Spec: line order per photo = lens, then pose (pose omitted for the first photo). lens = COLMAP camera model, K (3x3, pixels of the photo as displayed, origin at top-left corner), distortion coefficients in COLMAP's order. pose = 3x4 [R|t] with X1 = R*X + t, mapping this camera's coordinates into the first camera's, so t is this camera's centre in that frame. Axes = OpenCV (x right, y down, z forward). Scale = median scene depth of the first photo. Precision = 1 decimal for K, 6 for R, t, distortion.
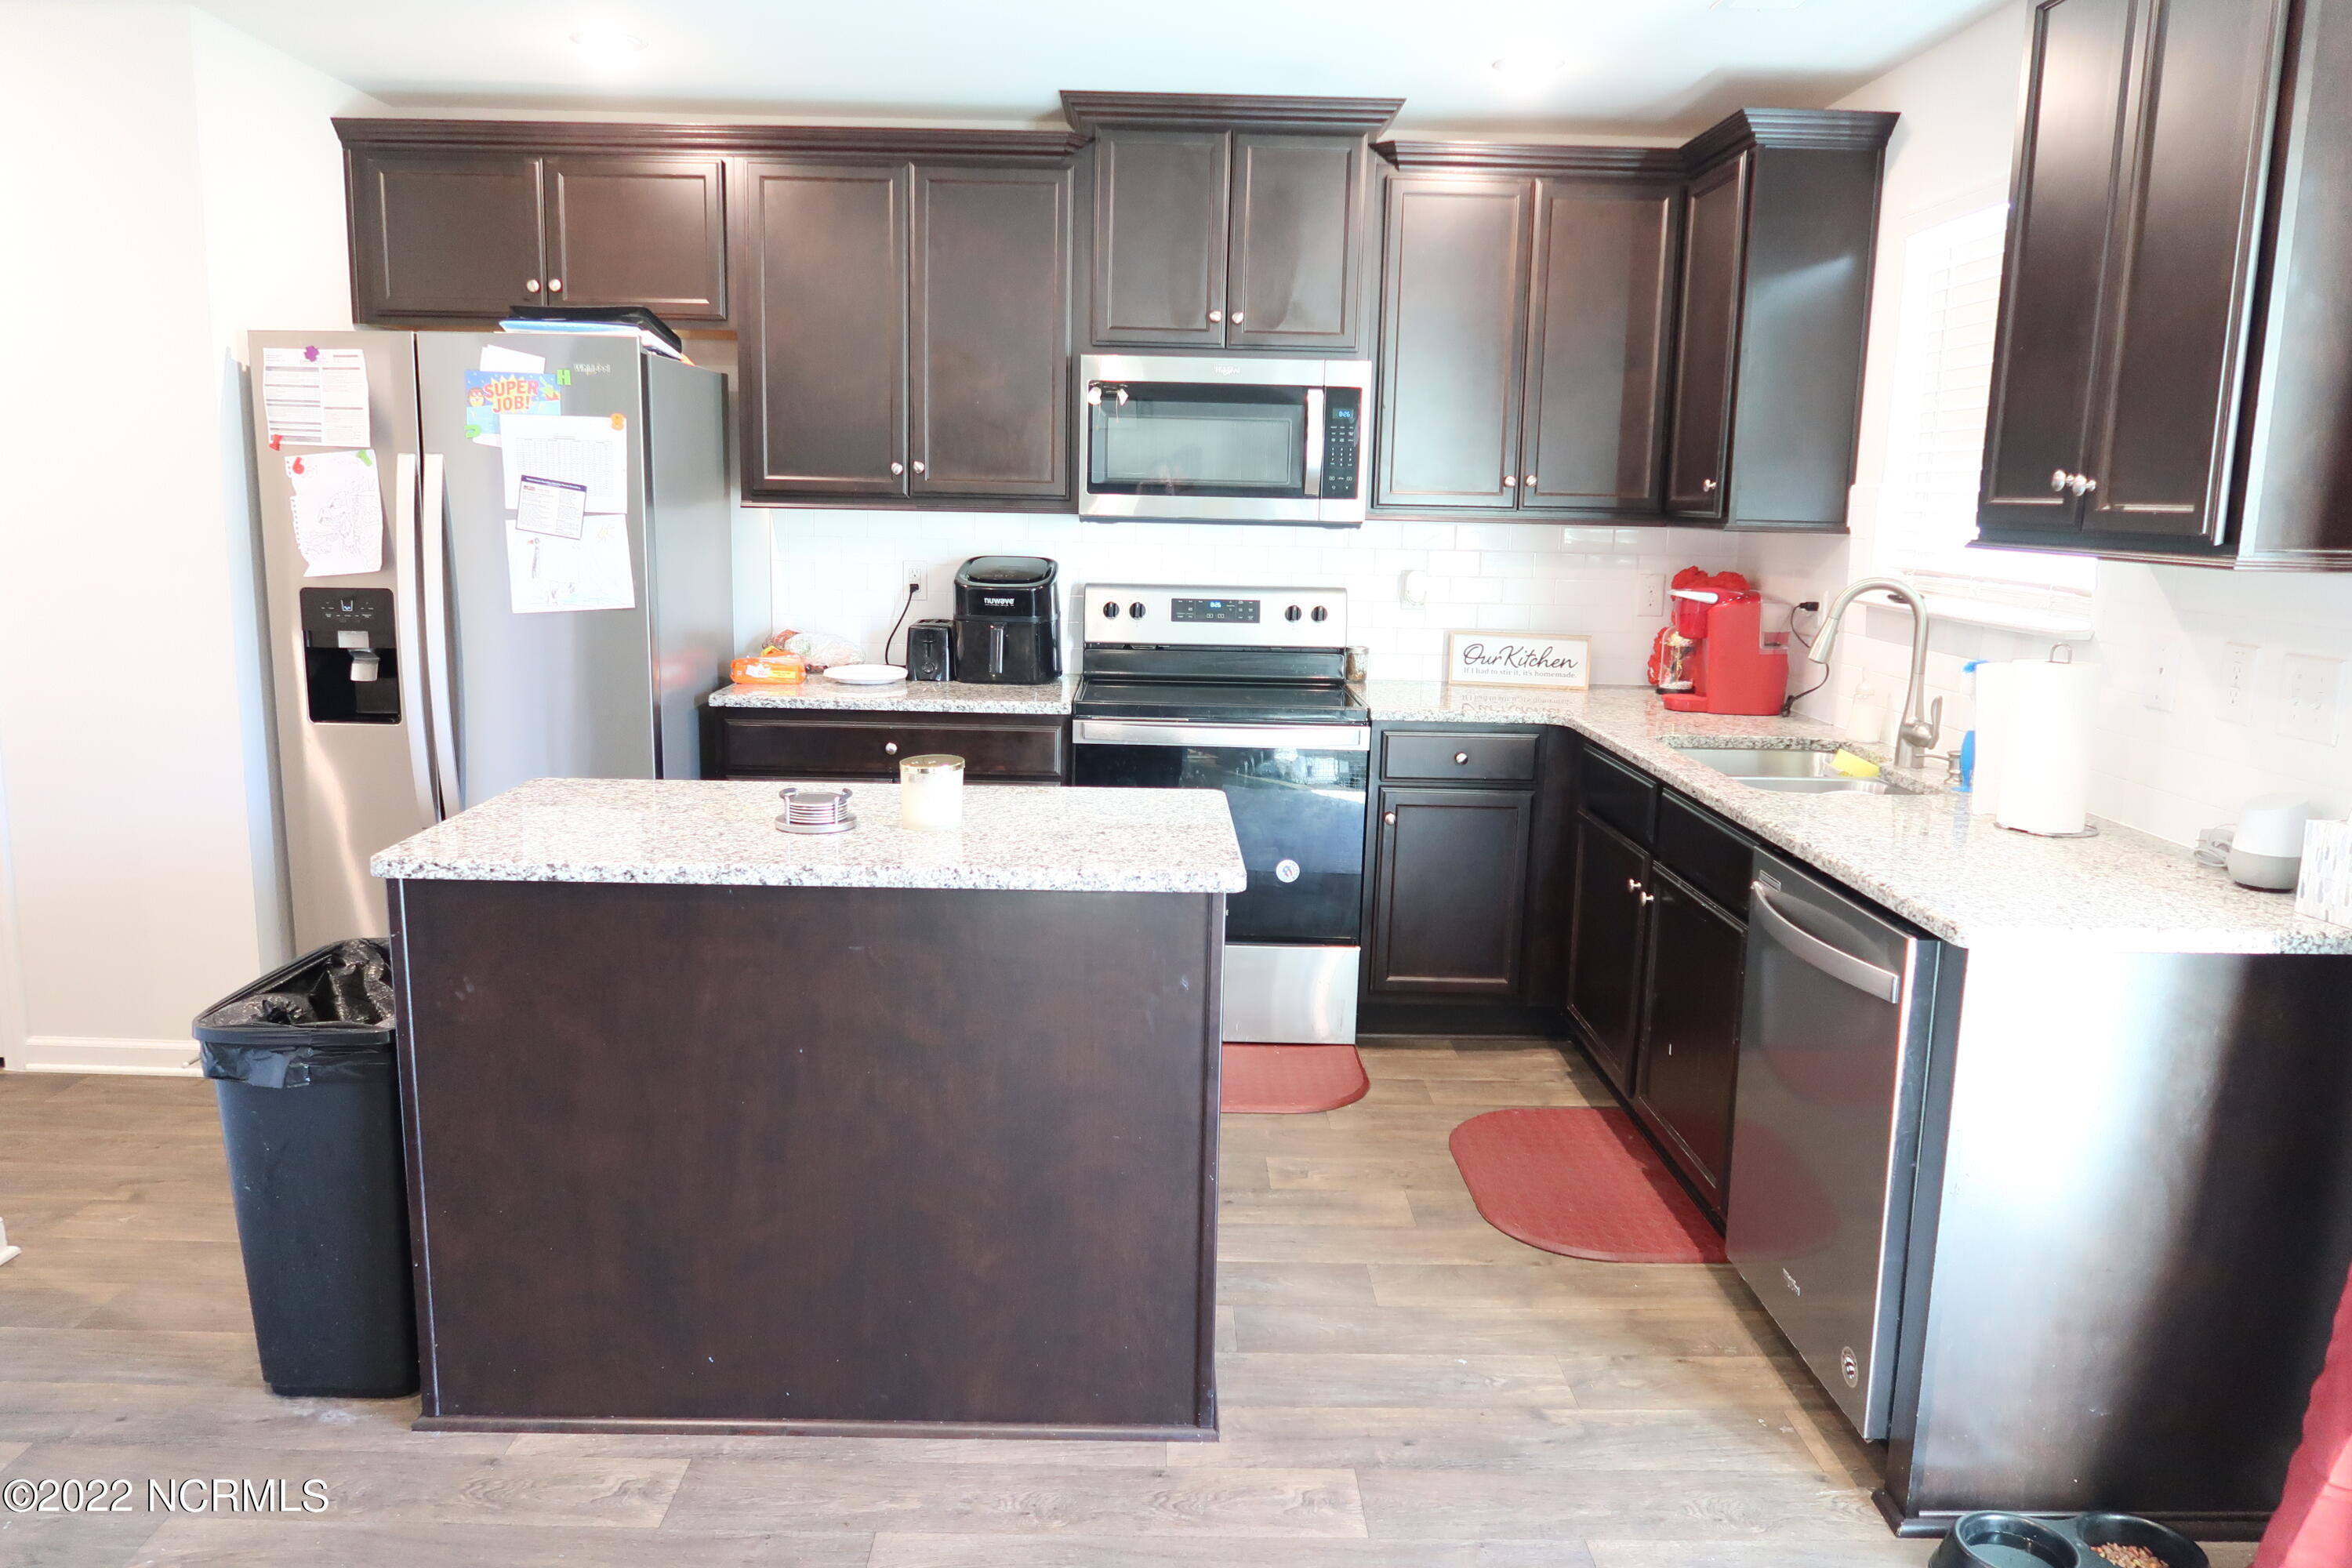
lens RADIAL K [[1615.7, 0, 1171.6], [0, 1615.7, 773.4], [0, 0, 1]] dist [-0.029842, 0.013100]
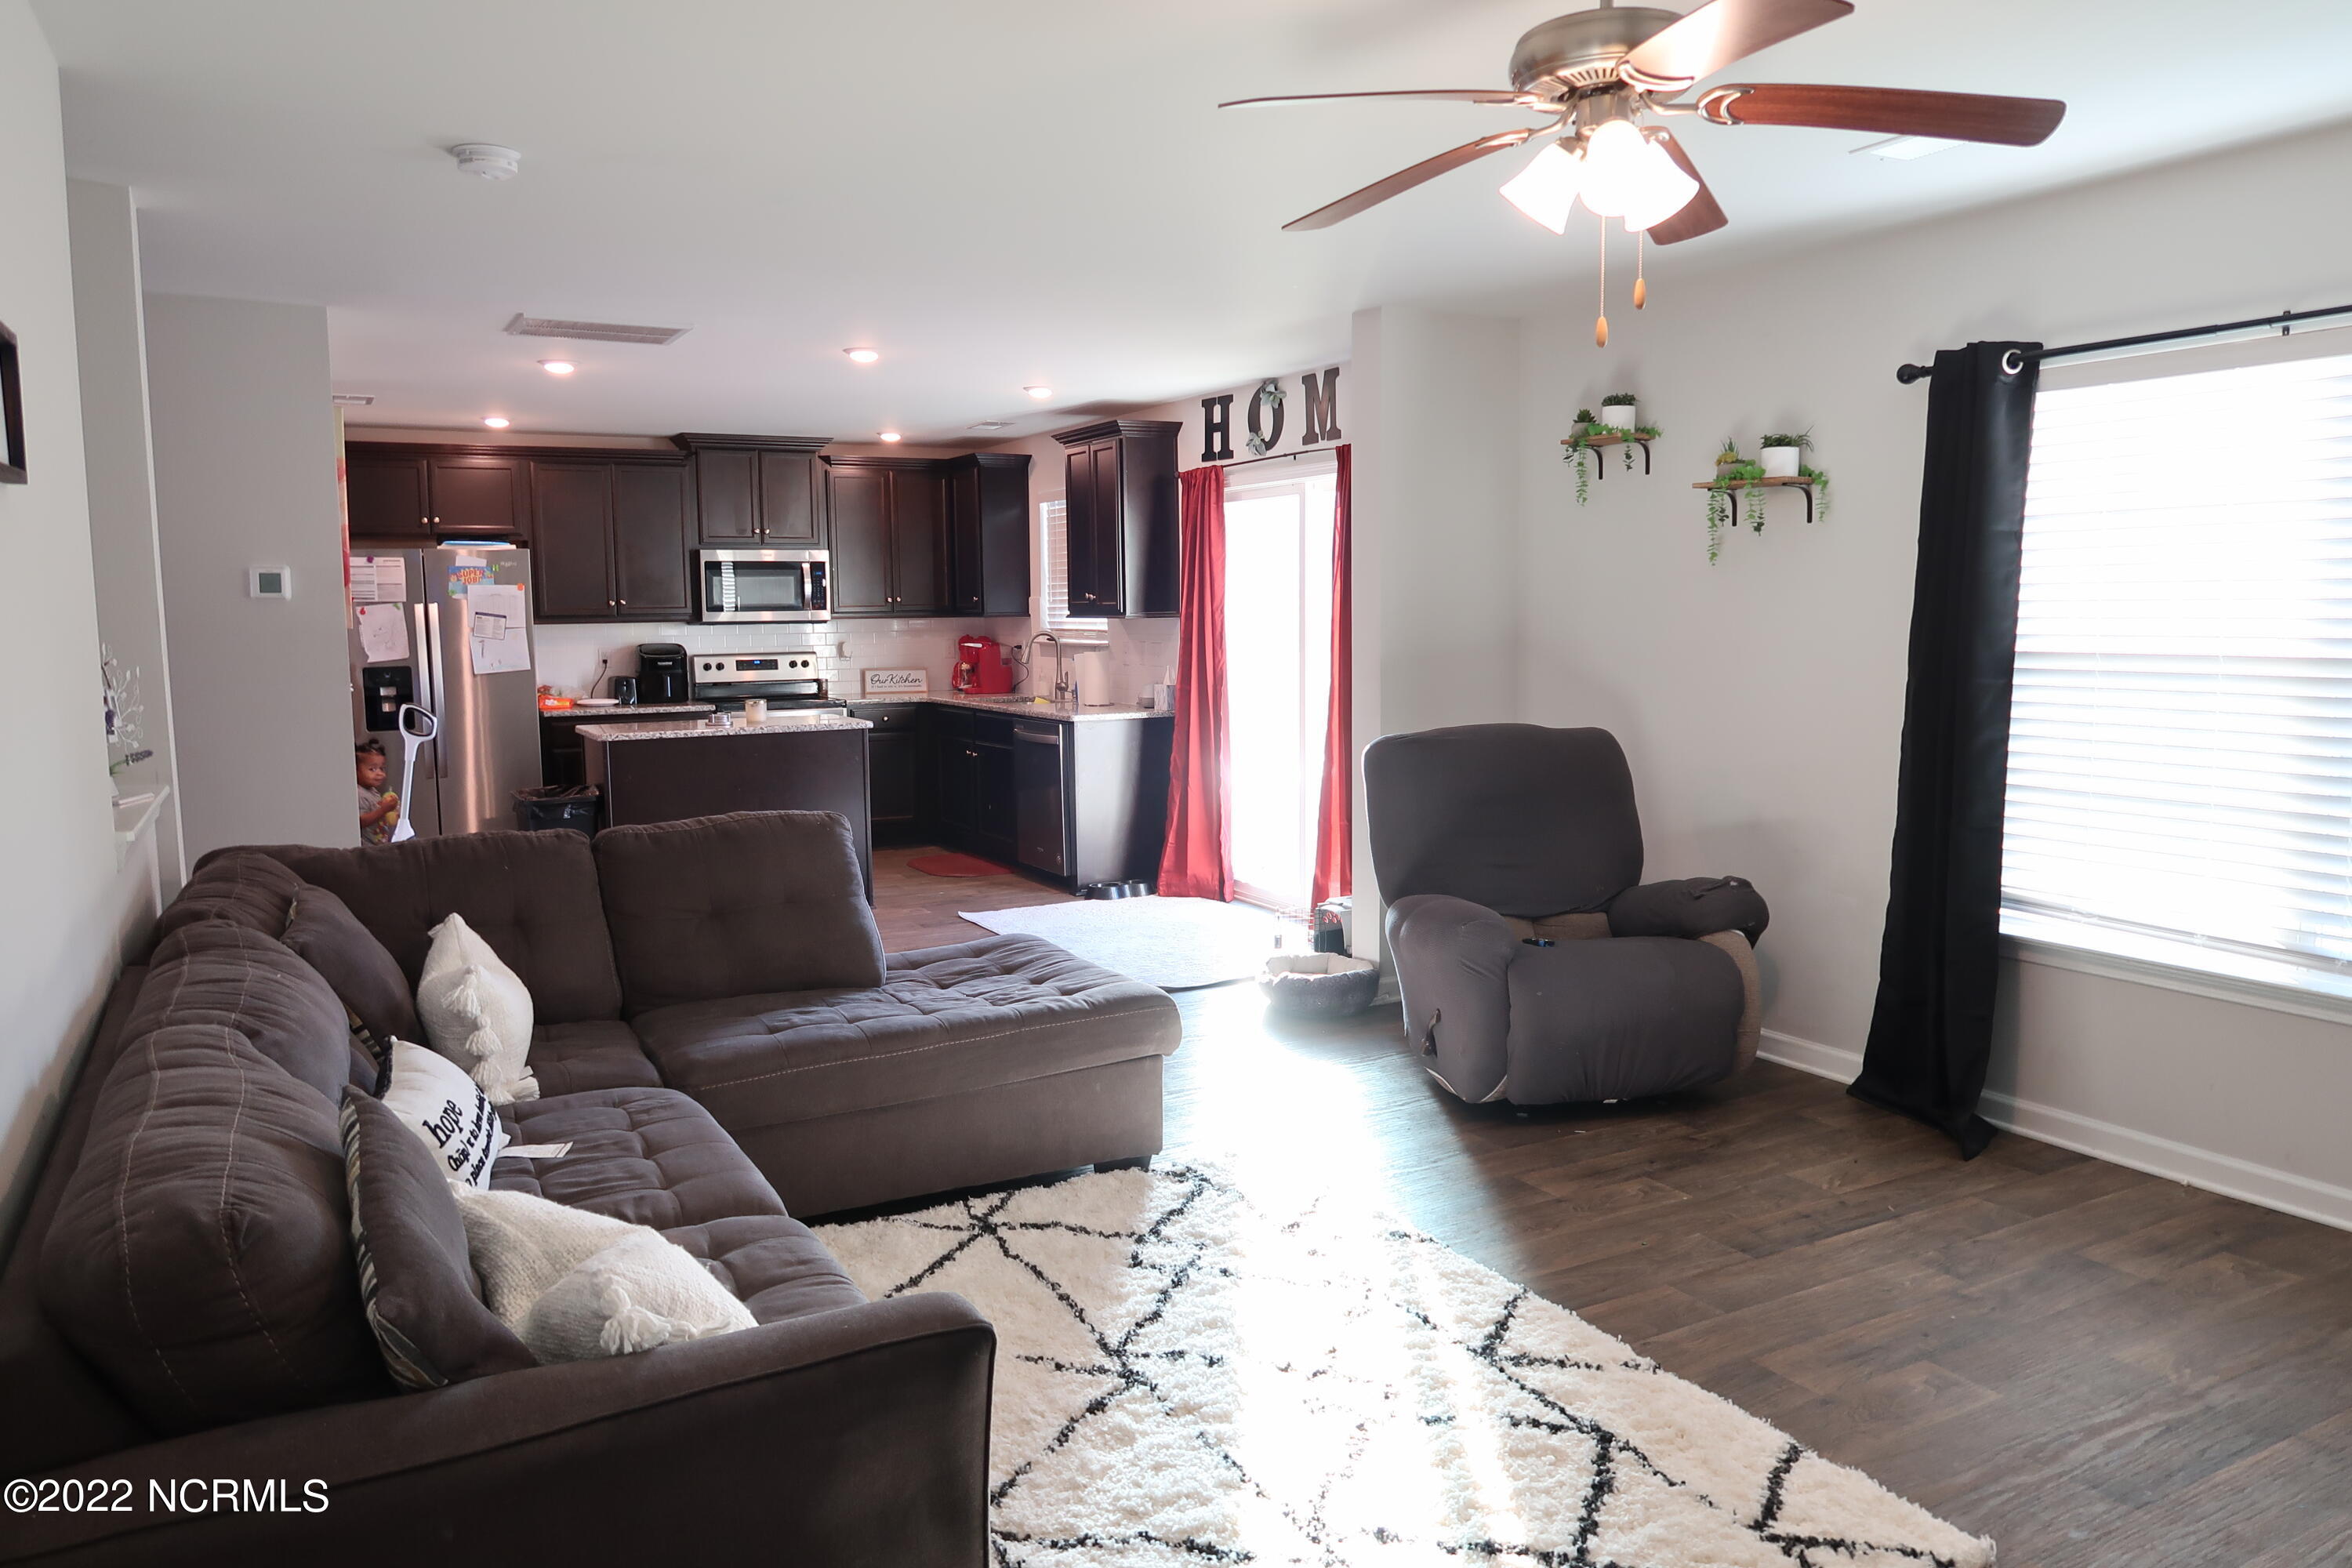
lens RADIAL K [[1615.7, 0, 1159.5], [0, 1615.7, 787.1], [0, 0, 1]] dist [-0.029842, 0.013100]
pose [[0.886982, -0.083653, 0.454165, -0.530328], [0.109928, 0.993434, -0.031706, 0.203786], [-0.448530, 0.078048, 0.890353, -1.229347]]
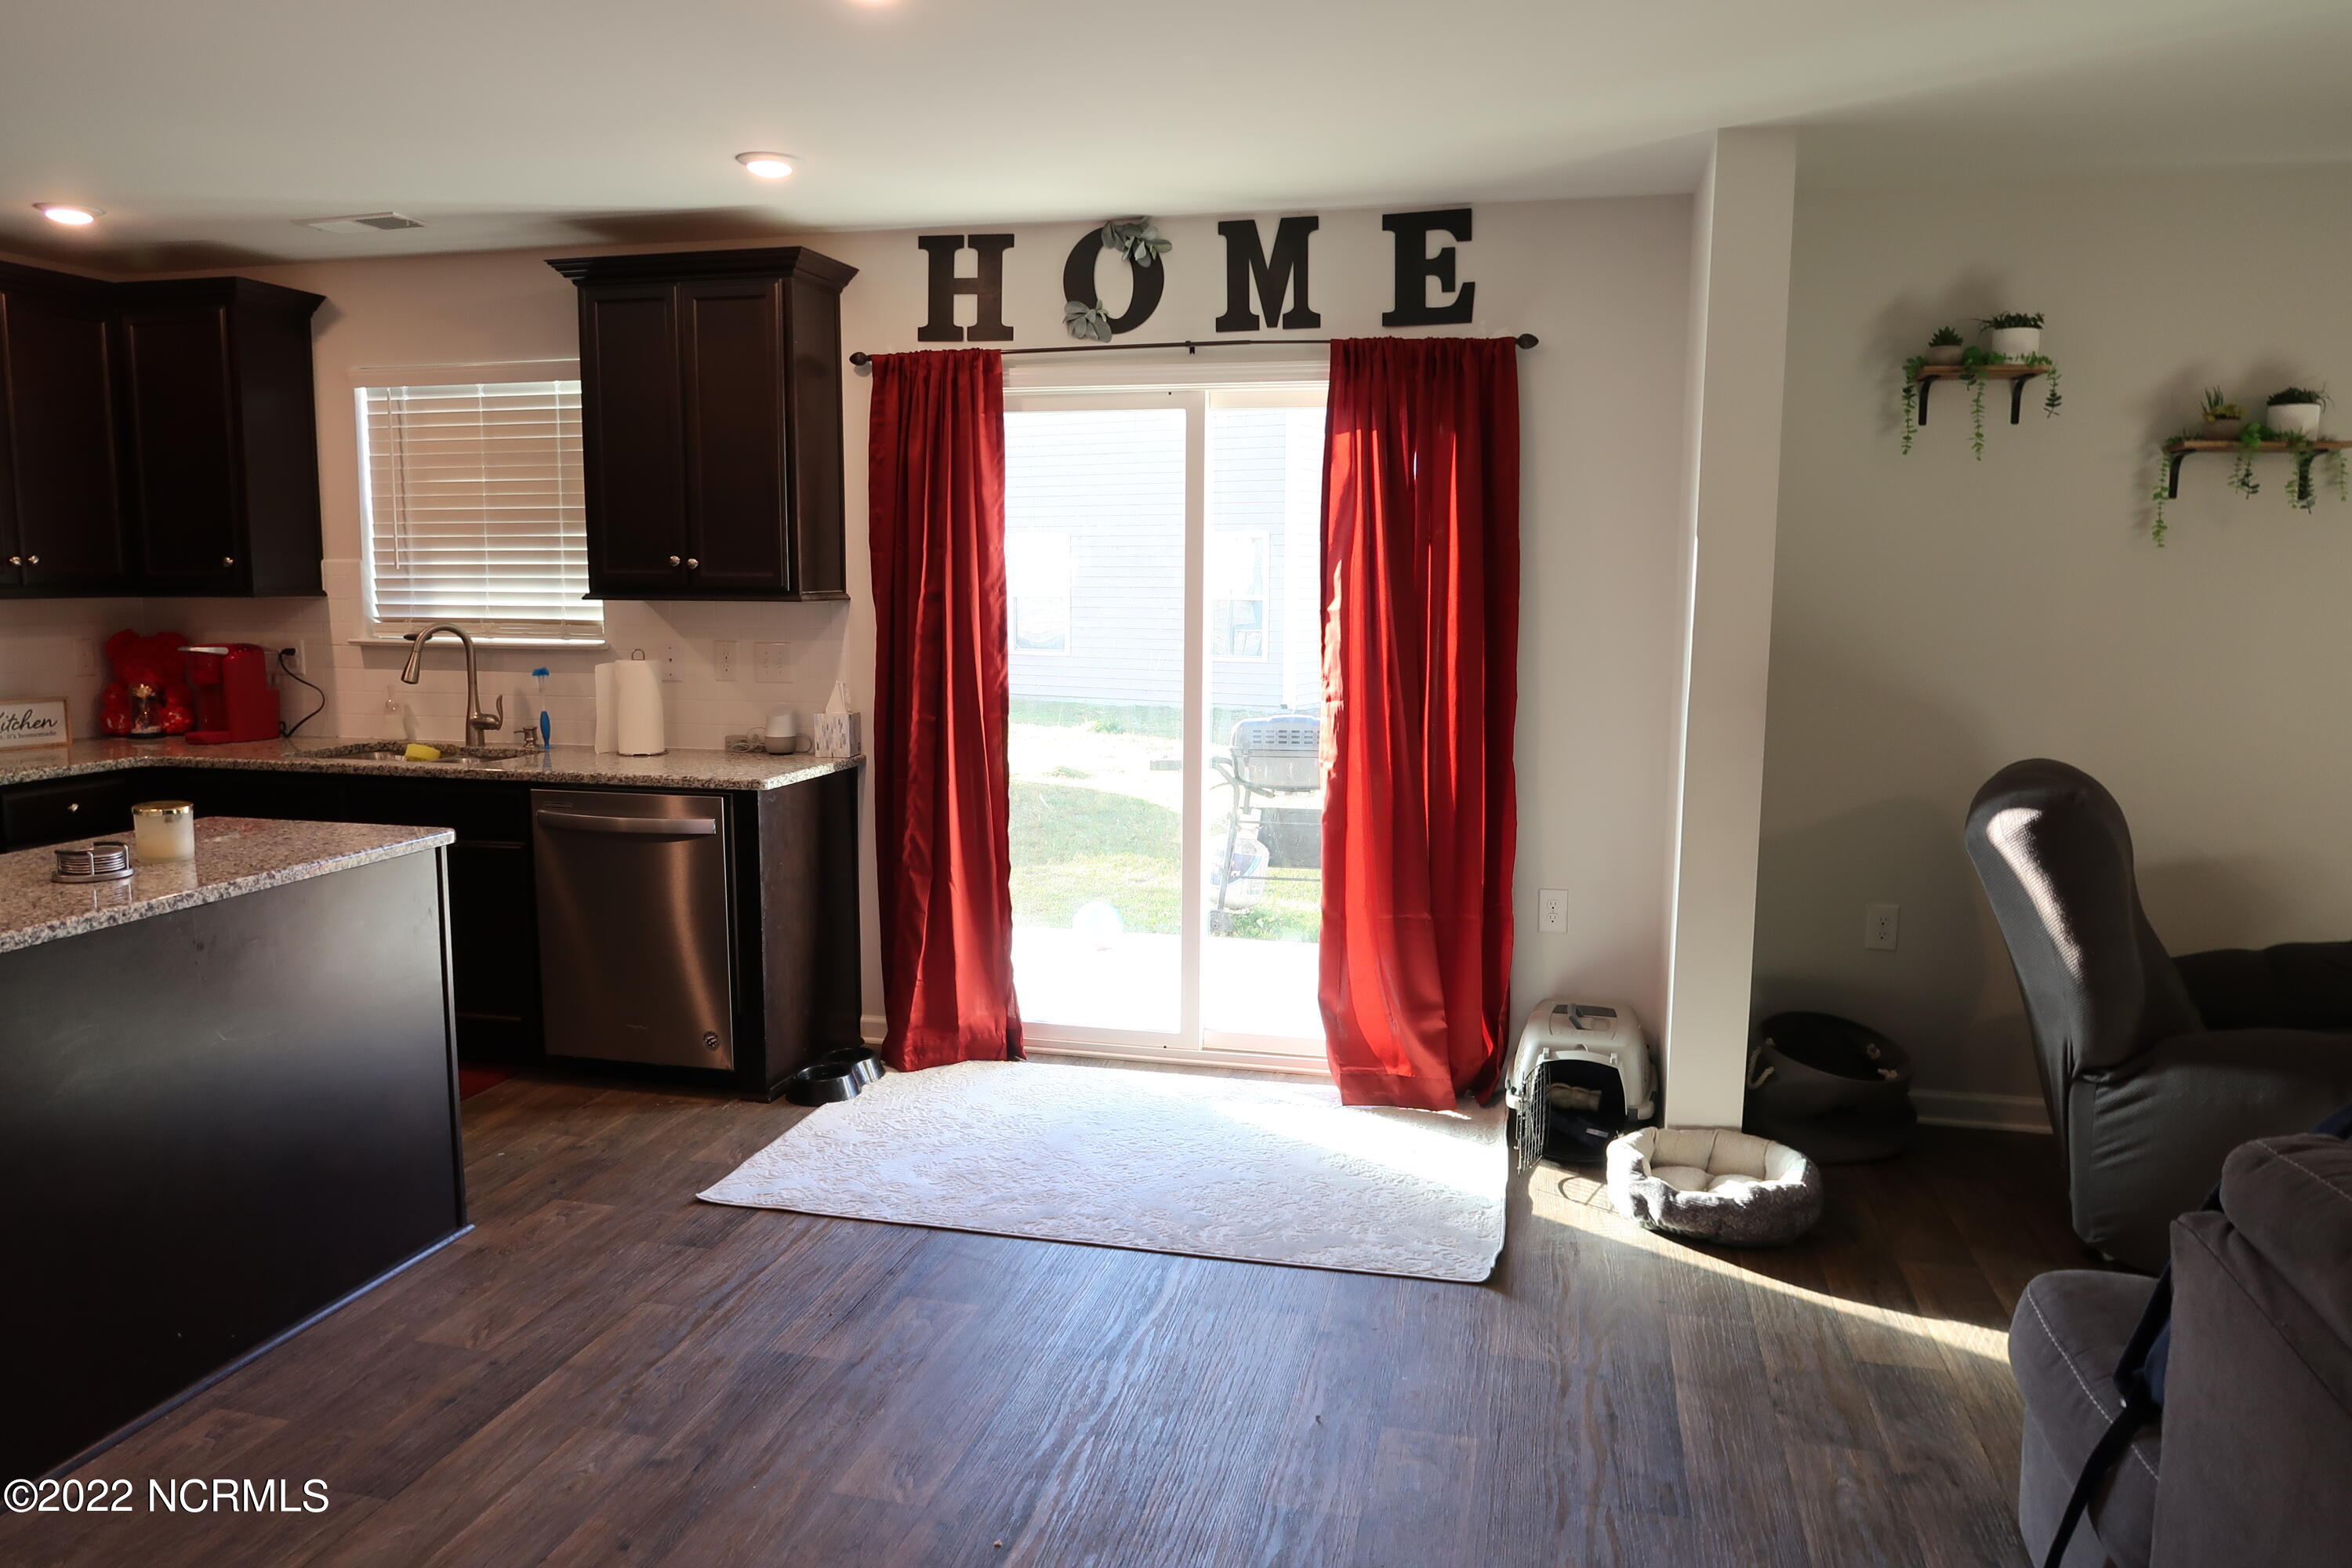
lens RADIAL K [[1615.7, 0, 1155.1], [0, 1615.7, 777.2], [0, 0, 1]] dist [-0.029842, 0.013100]
pose [[0.256587, -0.140065, 0.956318, -0.678151], [0.167610, 0.980901, 0.098695, -0.013814], [-0.951877, 0.134965, 0.275163, -0.020733]]
